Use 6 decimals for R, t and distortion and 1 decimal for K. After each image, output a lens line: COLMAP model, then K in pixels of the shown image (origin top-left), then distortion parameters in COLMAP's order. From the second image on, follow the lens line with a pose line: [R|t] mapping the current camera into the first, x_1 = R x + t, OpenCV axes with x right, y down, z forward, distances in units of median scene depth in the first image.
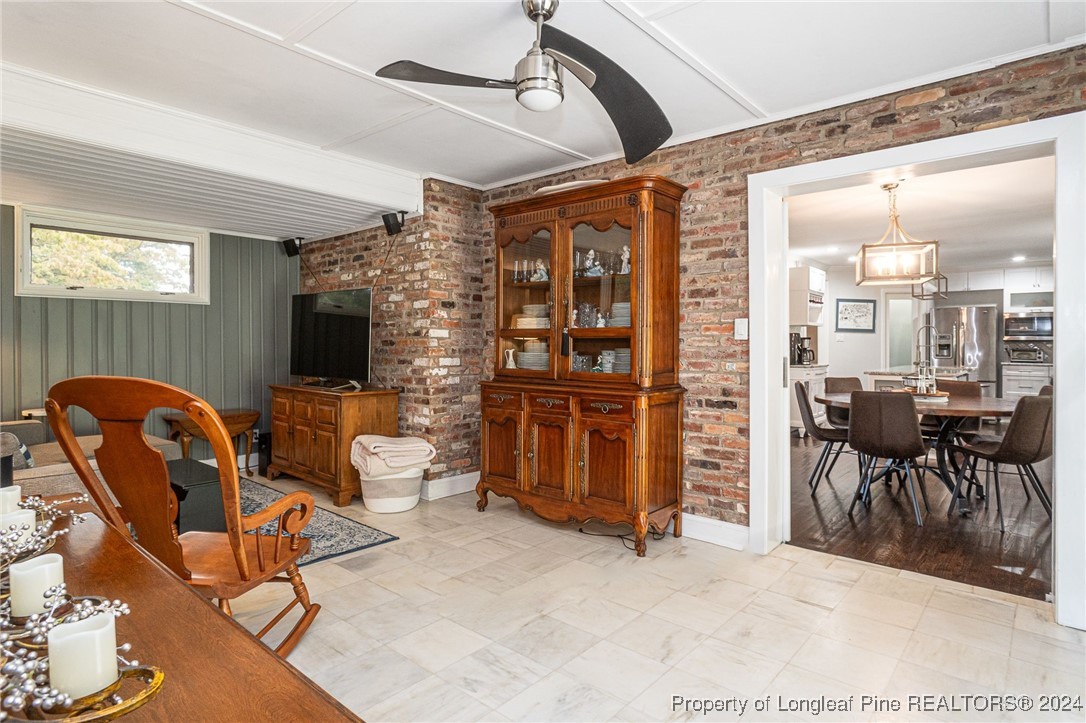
lens RADIAL K [[579.9, 0, 544.3], [0, 579.9, 352.5], [0, 0, 1]] dist [-0.000458, -0.000132]
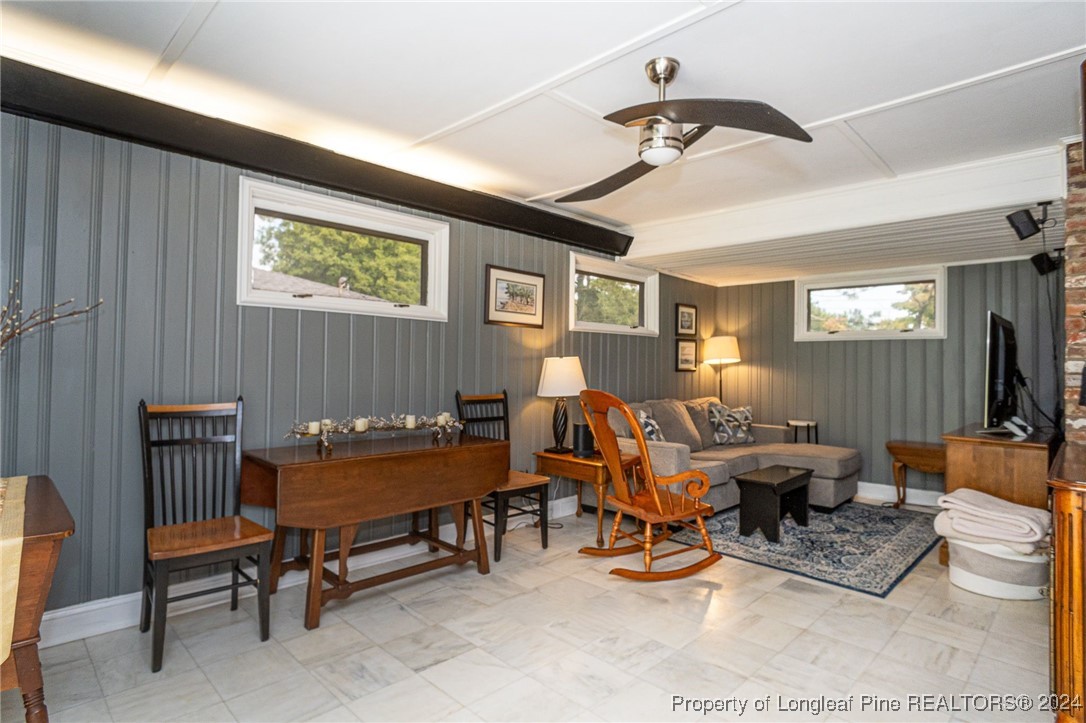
lens RADIAL K [[579.9, 0, 544.0], [0, 579.9, 359.6], [0, 0, 1]] dist [-0.000458, -0.000132]
pose [[-0.054736, -0.011214, -0.998438, 0.653653], [-0.036540, 0.999290, -0.009220, -0.016017], [0.997832, 0.035978, -0.055107, 0.507376]]
